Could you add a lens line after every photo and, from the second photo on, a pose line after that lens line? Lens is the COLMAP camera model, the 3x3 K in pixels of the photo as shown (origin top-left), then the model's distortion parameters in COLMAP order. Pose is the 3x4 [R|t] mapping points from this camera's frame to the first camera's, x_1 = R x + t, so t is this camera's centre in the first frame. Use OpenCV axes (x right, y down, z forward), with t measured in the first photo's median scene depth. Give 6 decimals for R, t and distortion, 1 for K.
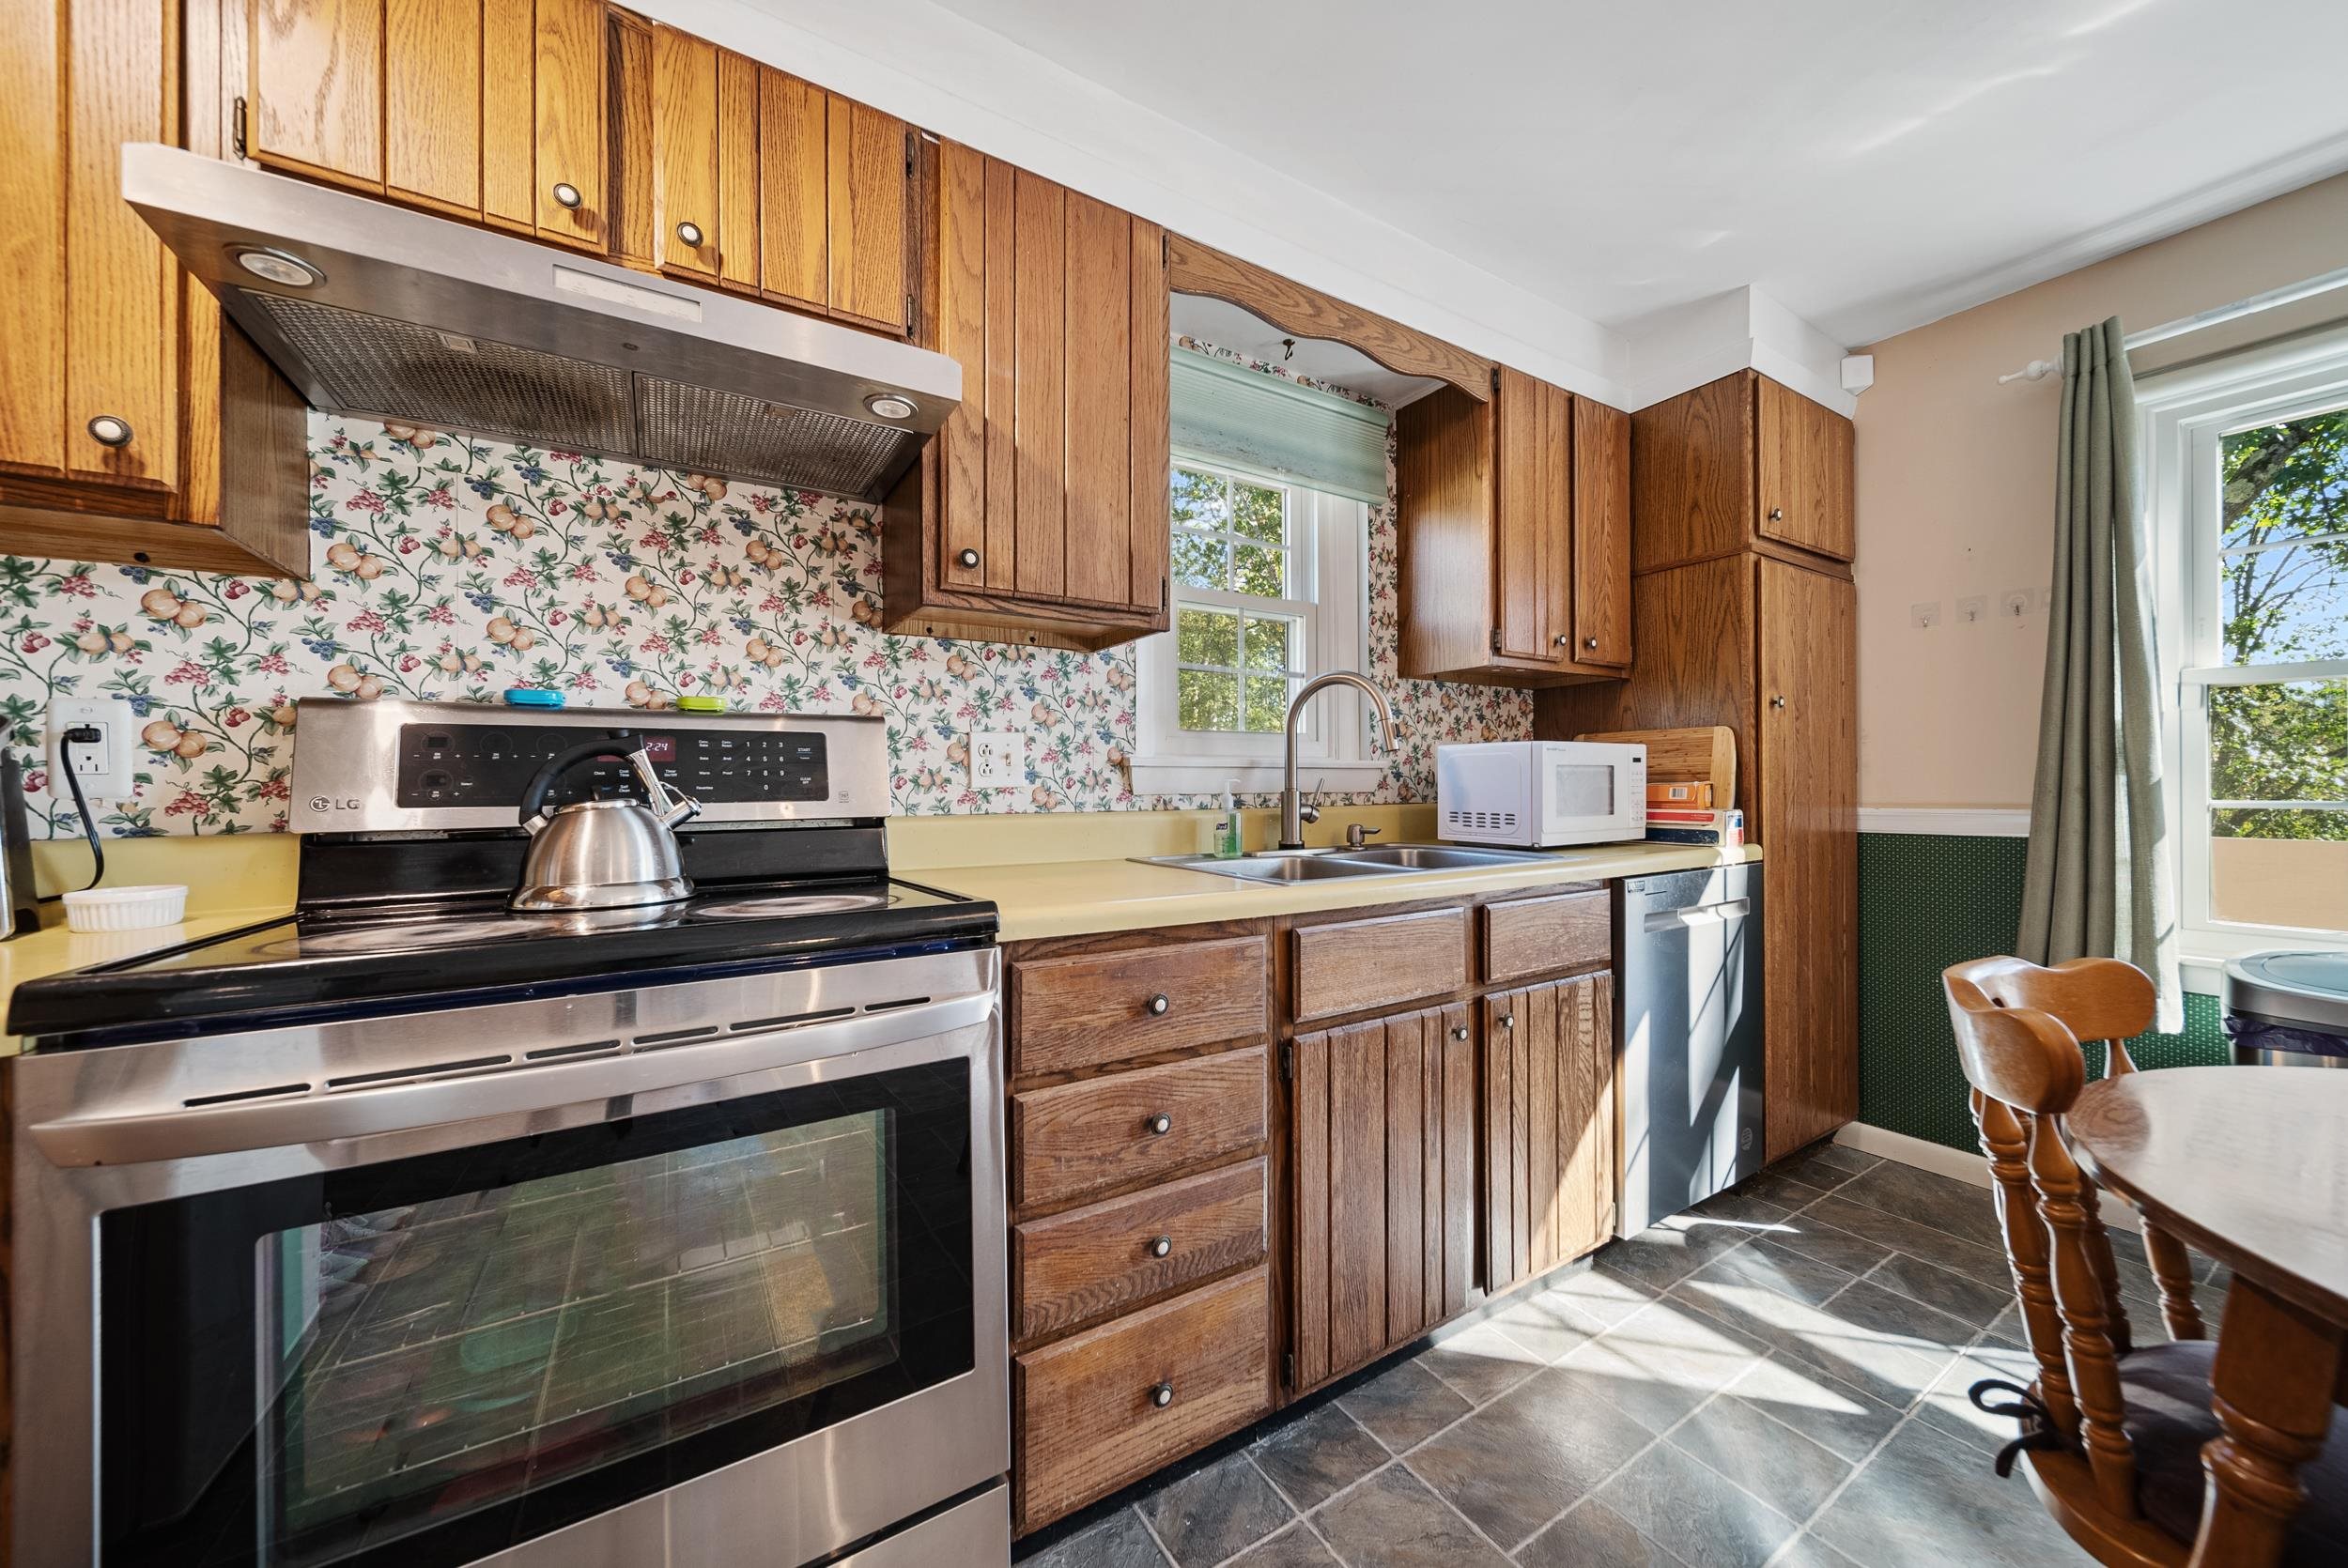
lens RADIAL K [[823.9, 0, 1176.6], [0, 823.9, 779.0], [0, 0, 1]] dist [-0.000717, -0.001308]
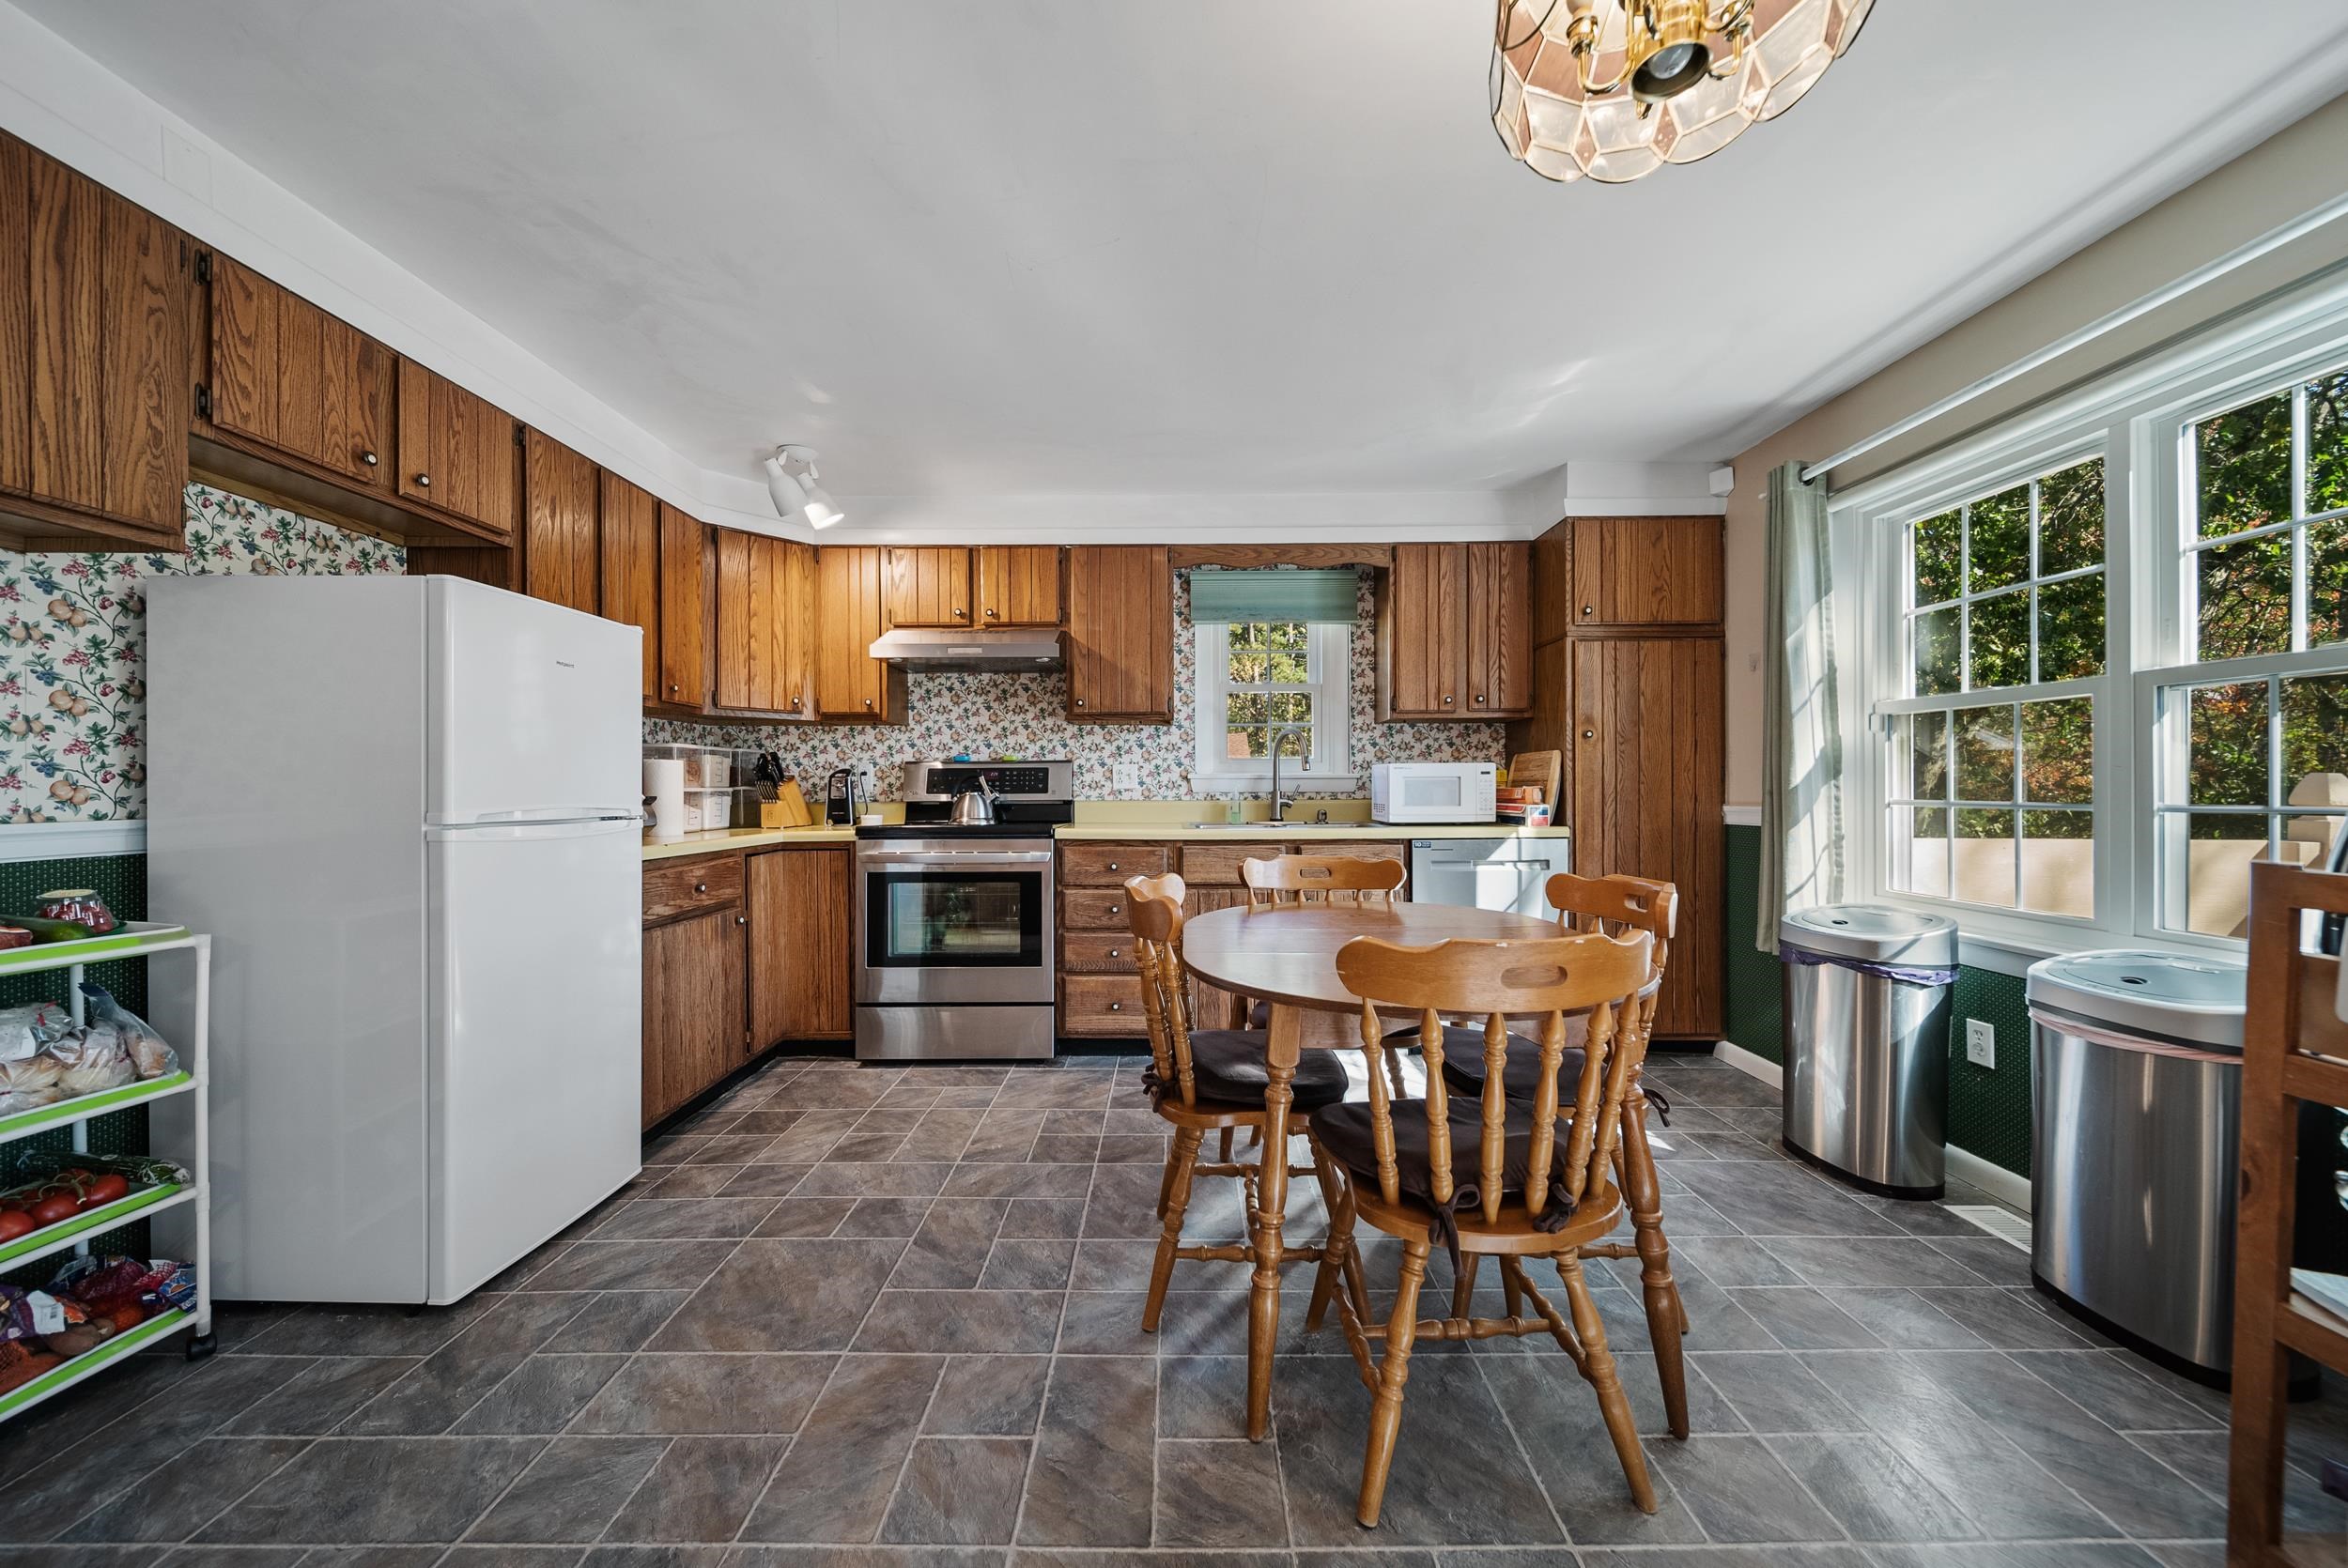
lens RADIAL K [[823.9, 0, 1177.3], [0, 823.9, 776.3], [0, 0, 1]] dist [-0.000717, -0.001308]
pose [[0.850258, -0.004249, -0.526349, 1.272463], [0.002310, 0.999988, -0.004341, -0.015713], [0.526361, 0.002475, 0.850257, -0.988800]]
